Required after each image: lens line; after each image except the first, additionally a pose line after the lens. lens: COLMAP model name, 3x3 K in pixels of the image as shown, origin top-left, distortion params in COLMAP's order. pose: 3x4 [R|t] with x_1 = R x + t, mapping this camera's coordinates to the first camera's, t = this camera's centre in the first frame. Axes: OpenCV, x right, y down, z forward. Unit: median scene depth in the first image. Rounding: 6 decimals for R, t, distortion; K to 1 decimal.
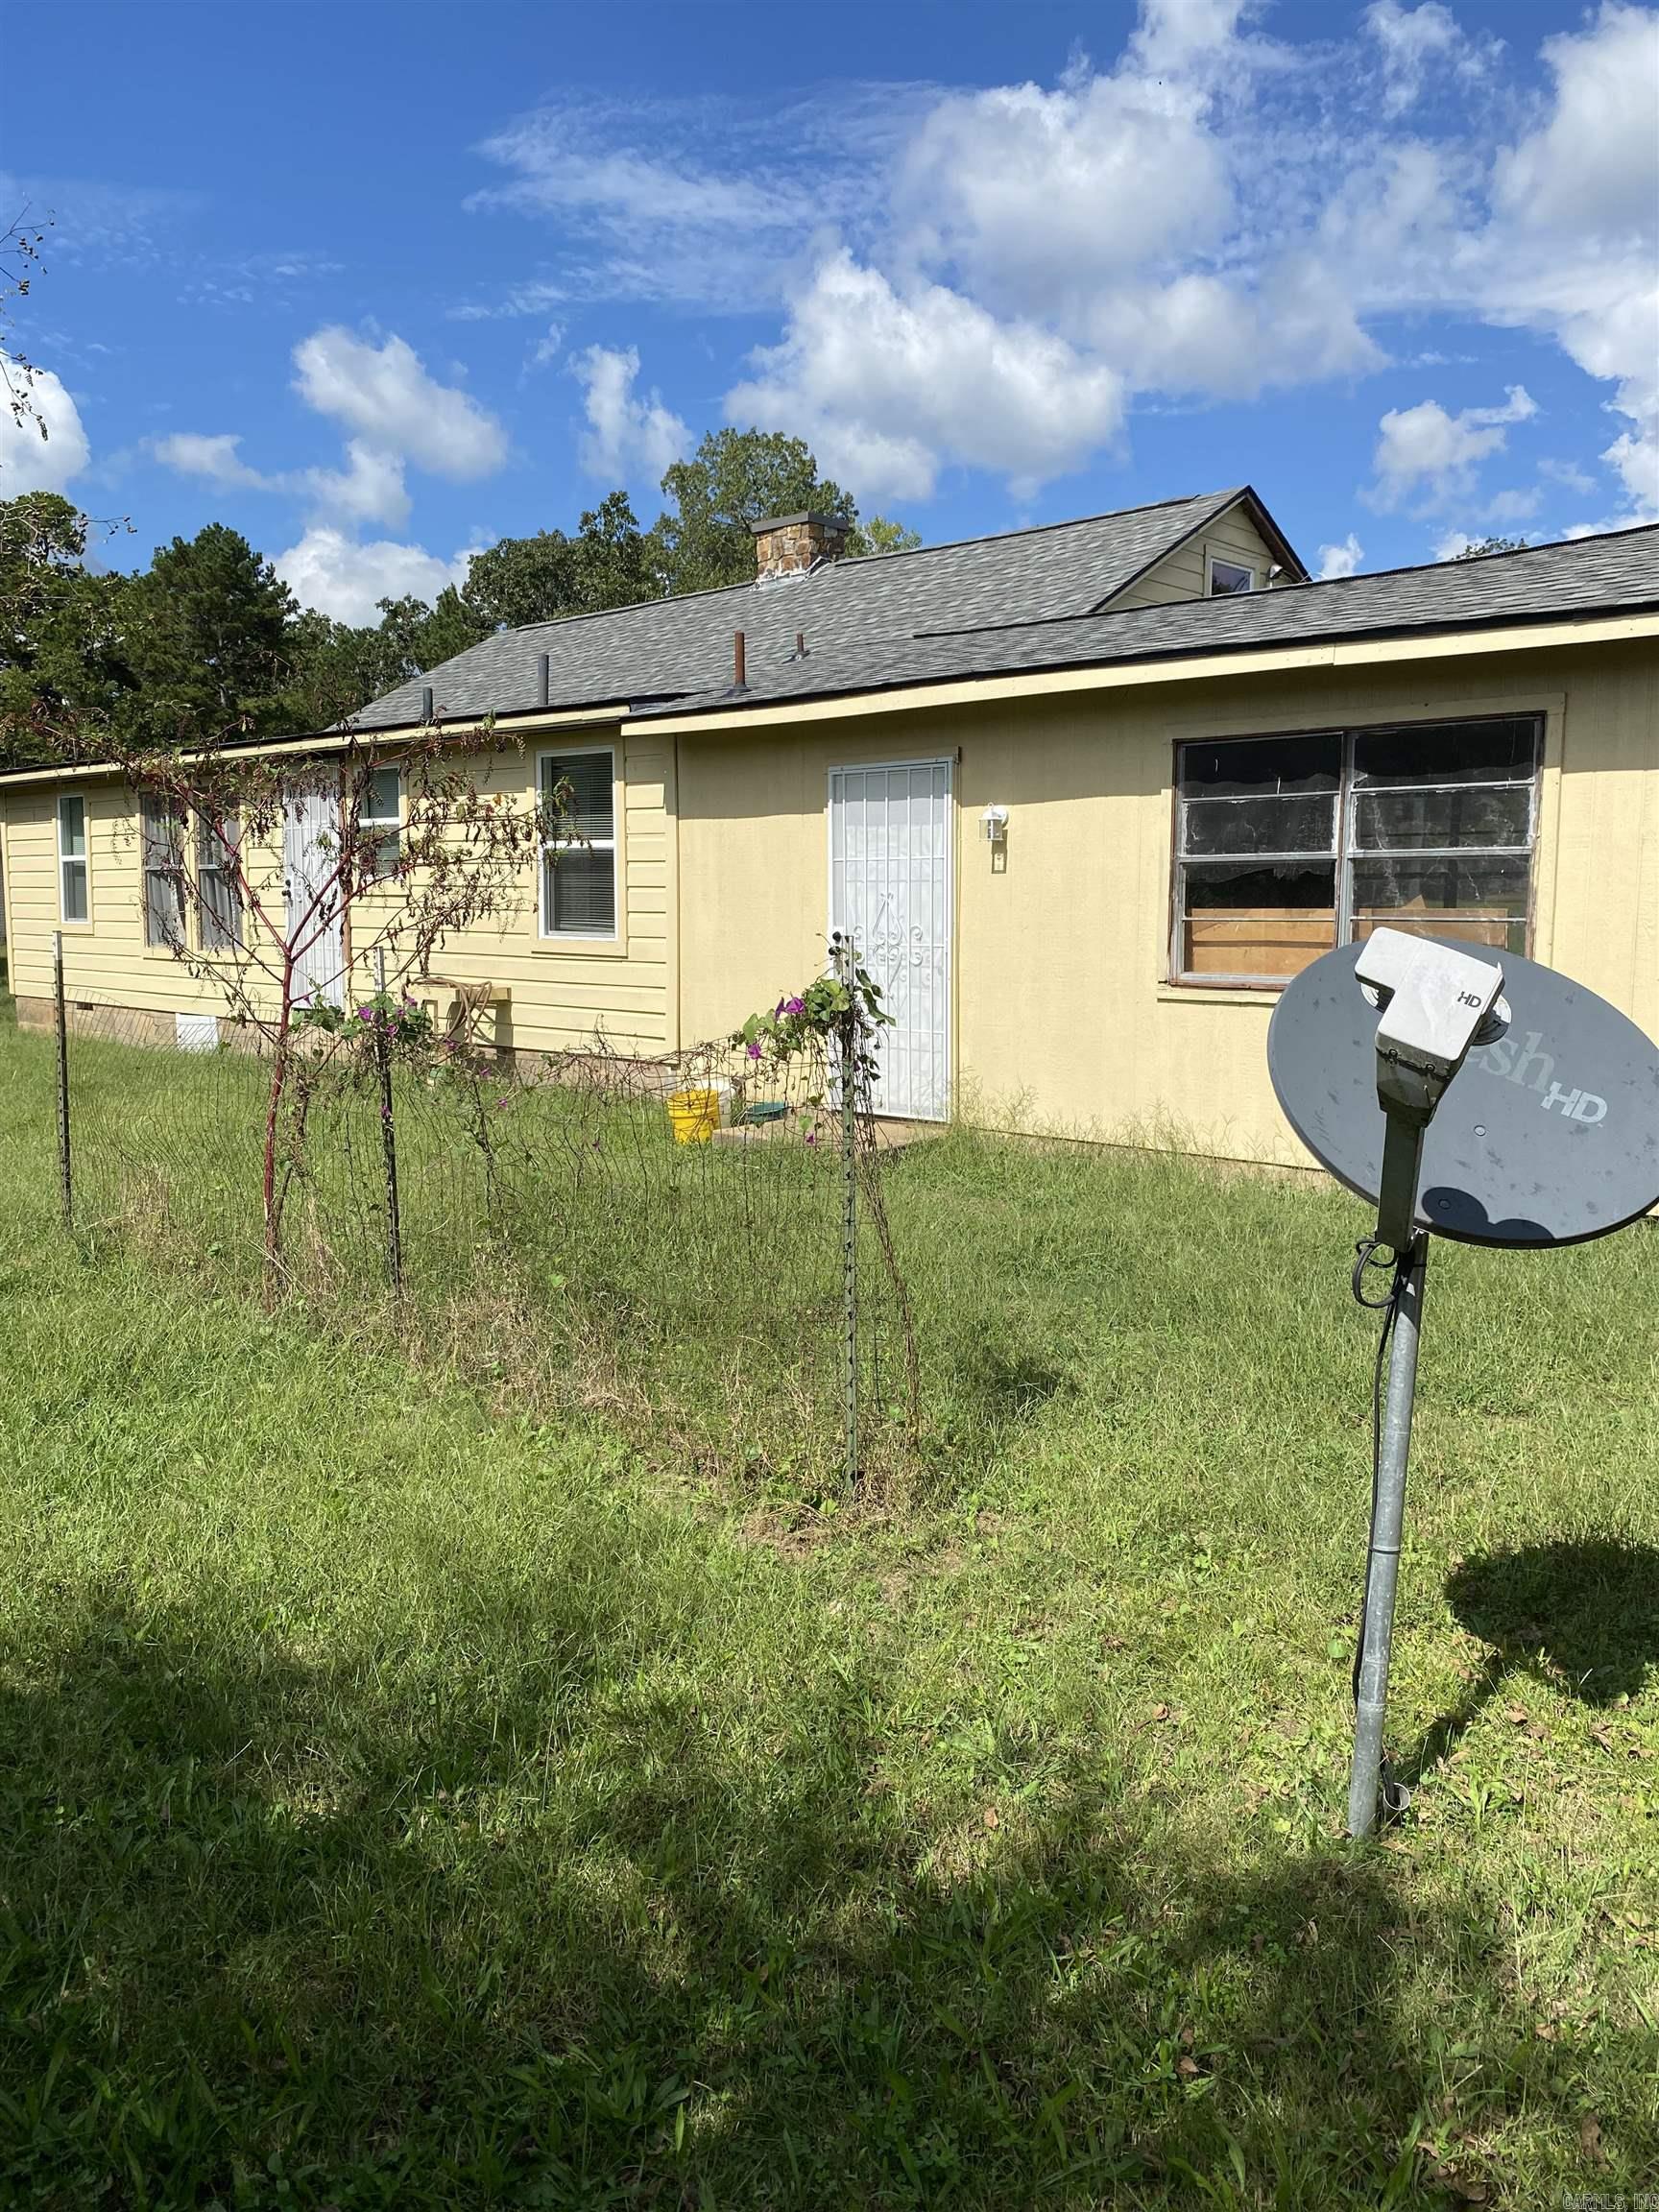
lens RADIAL K [[1667.9, 0, 829.6], [0, 1667.9, 1107.1], [0, 0, 1]] dist [-0.002759, -0.001419]
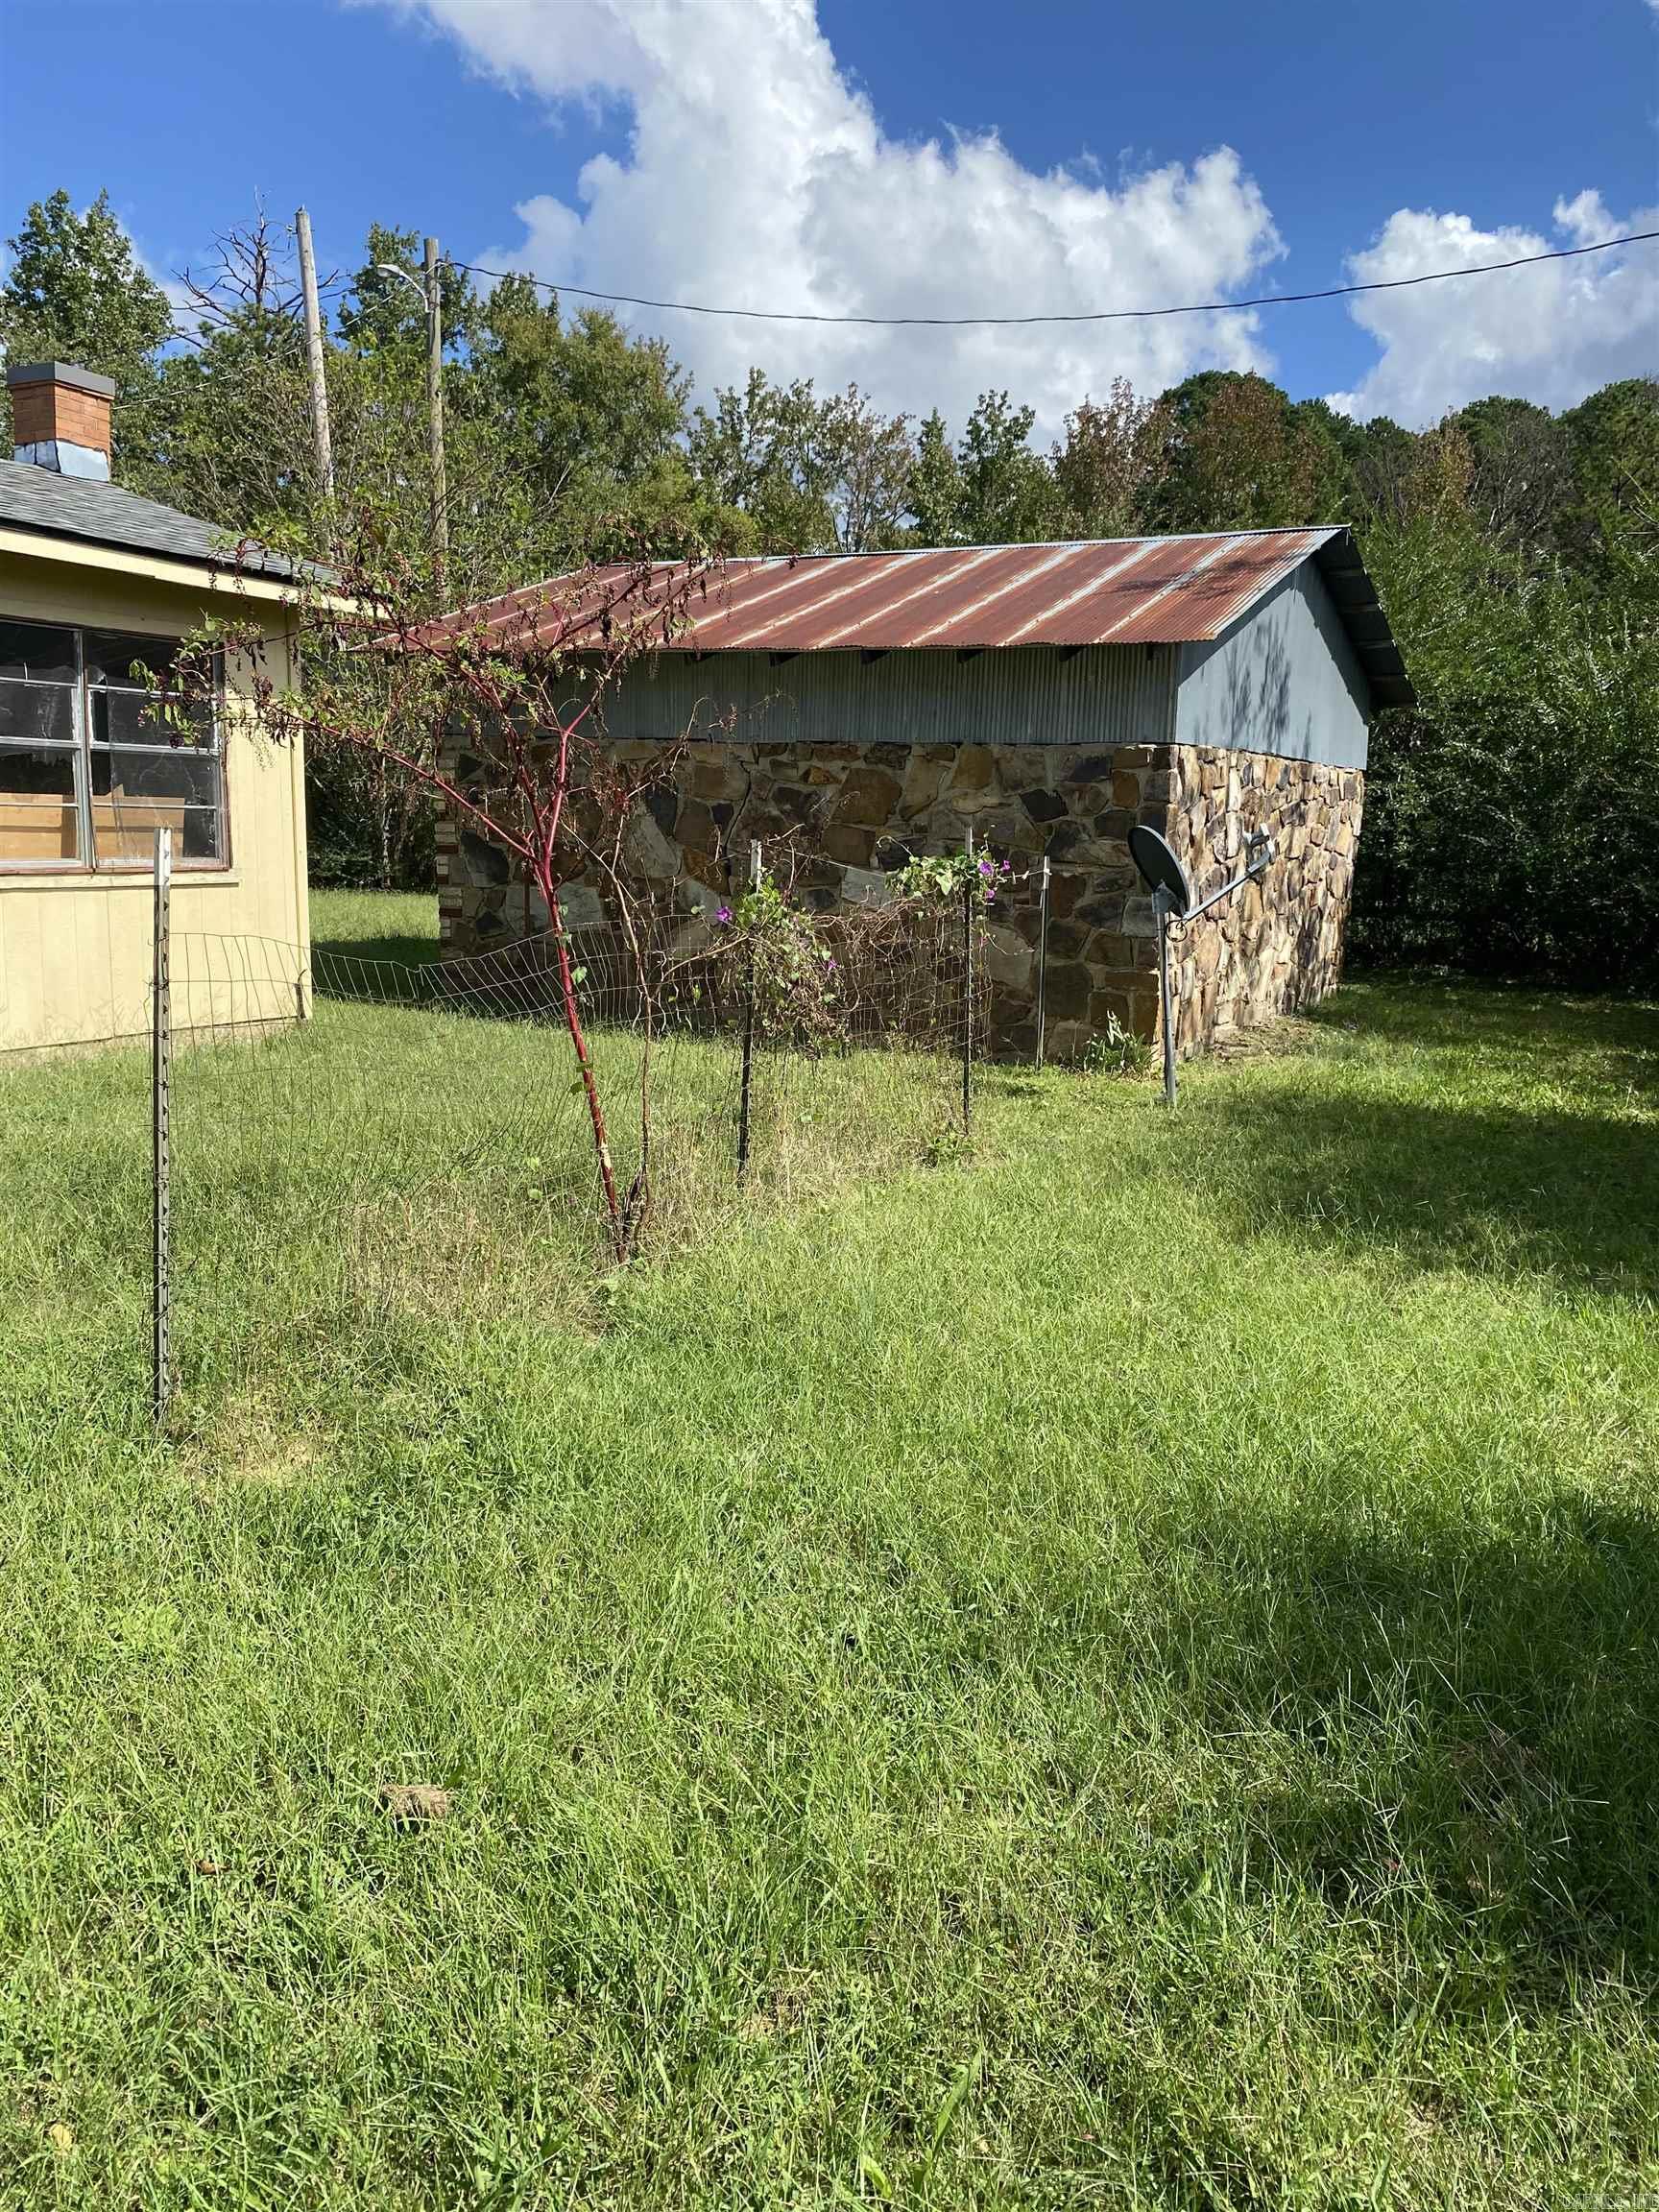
lens RADIAL K [[1667.9, 0, 829.8], [0, 1667.9, 1107.0], [0, 0, 1]] dist [-0.002759, -0.001419]
pose [[-0.261359, -0.186868, 0.946980, -0.873816], [0.061789, 0.975830, 0.209614, -0.119009], [-0.963262, 0.113298, -0.243495, 0.821958]]
